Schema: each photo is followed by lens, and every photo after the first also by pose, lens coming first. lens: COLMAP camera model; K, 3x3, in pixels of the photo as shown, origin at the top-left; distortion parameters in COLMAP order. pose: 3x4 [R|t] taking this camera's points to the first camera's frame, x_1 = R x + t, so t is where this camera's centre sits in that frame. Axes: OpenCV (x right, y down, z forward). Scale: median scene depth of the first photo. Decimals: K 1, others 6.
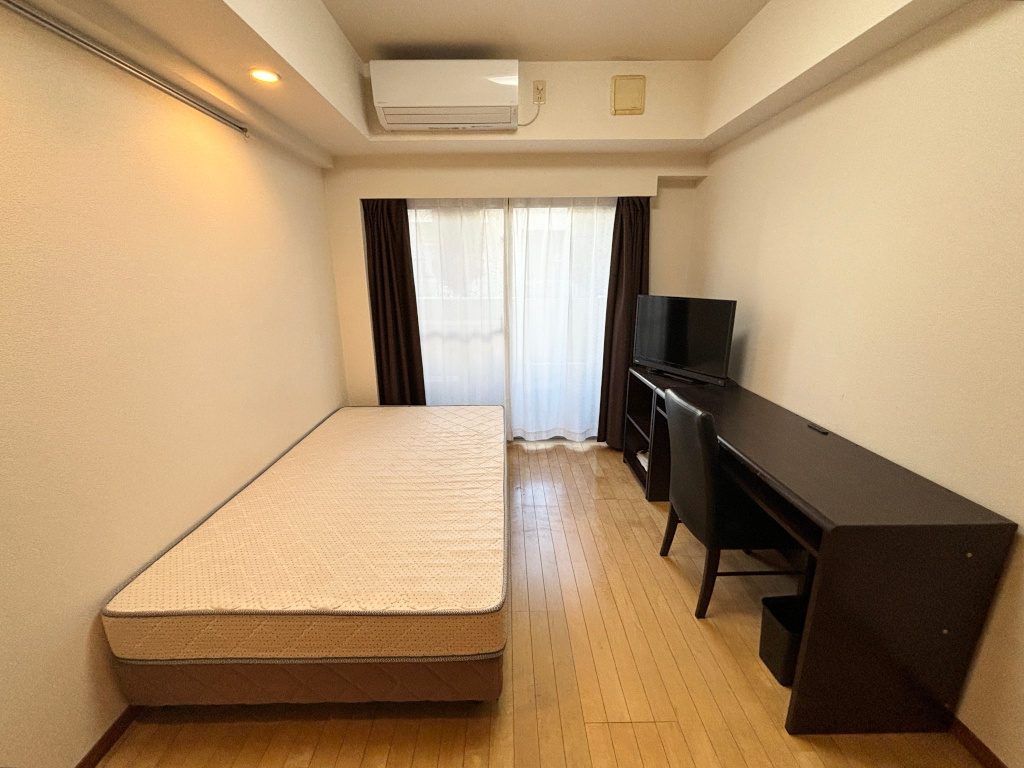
lens RADIAL K [[412.5, 0, 512.0], [0, 412.5, 384.0], [0, 0, 1]] dist [0.001259, -0.000525]
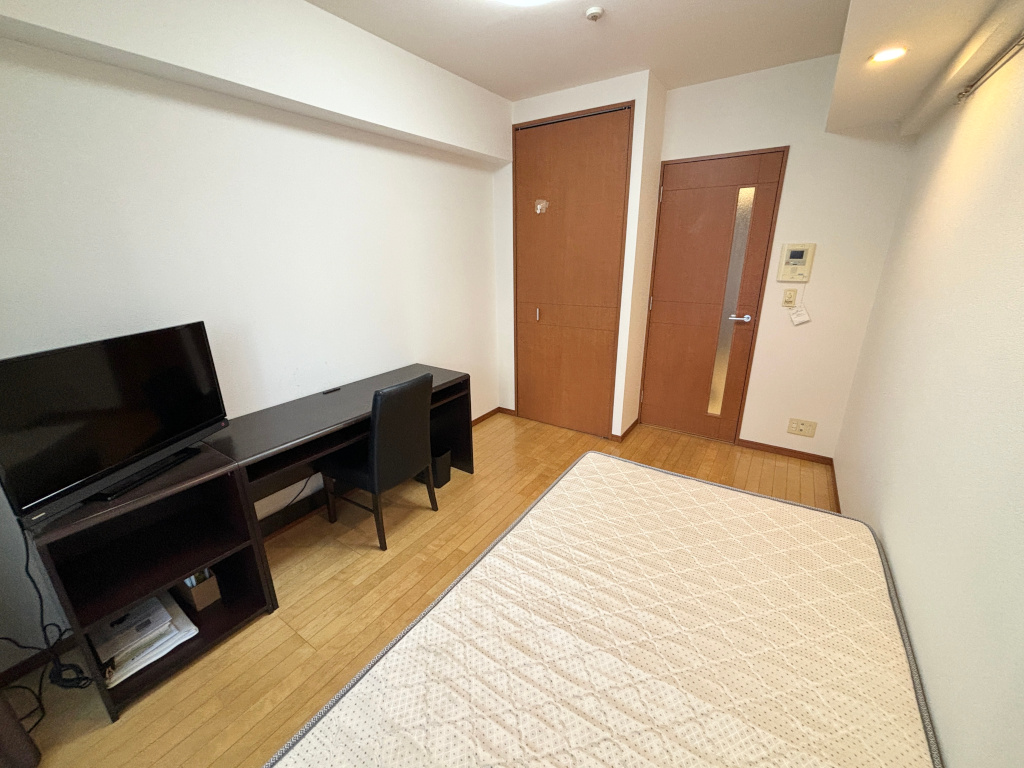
lens RADIAL K [[412.5, 0, 512.0], [0, 412.5, 384.0], [0, 0, 1]] dist [0.001259, -0.000525]
pose [[-0.825561, -0.158990, 0.541453, -0.402244], [0.170524, 0.844350, 0.507931, -0.415239], [-0.537932, 0.511659, -0.669951, 1.318108]]
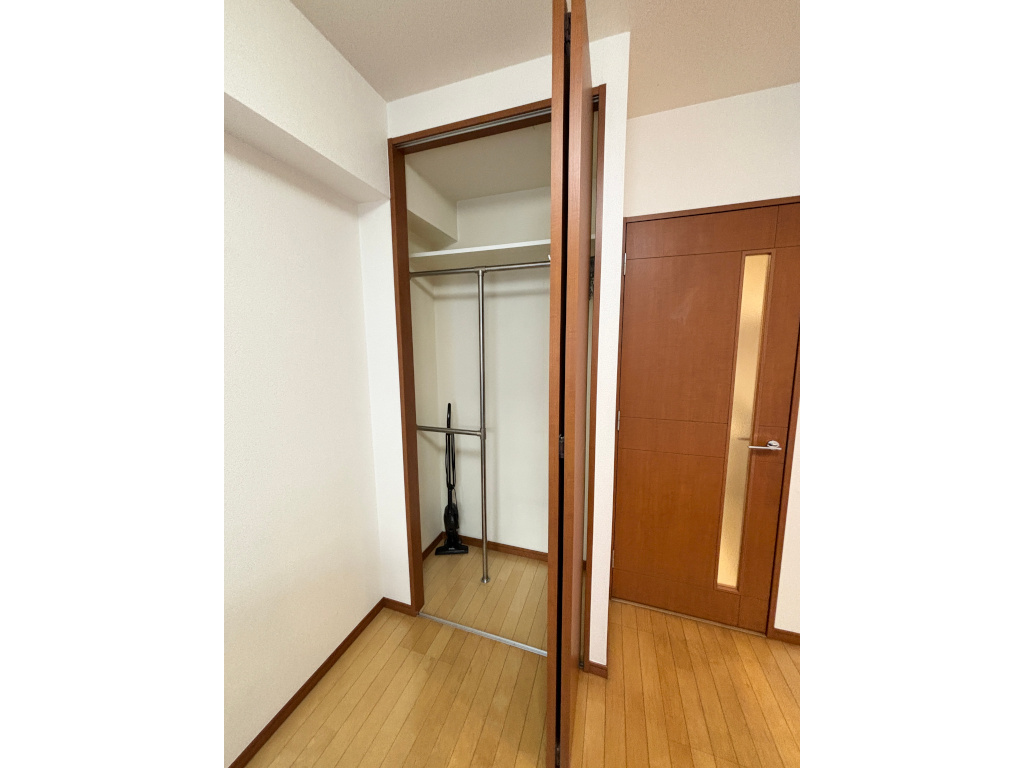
lens RADIAL K [[320.8, 0, 512.0], [0, 320.8, 384.0], [0, 0, 1]] dist [0.009940, -0.000031]
pose [[-0.943823, -0.032114, 0.328887, 0.063341], [0.101057, 0.919534, 0.379795, -0.199408], [-0.314619, 0.391696, -0.864632, 0.550464]]
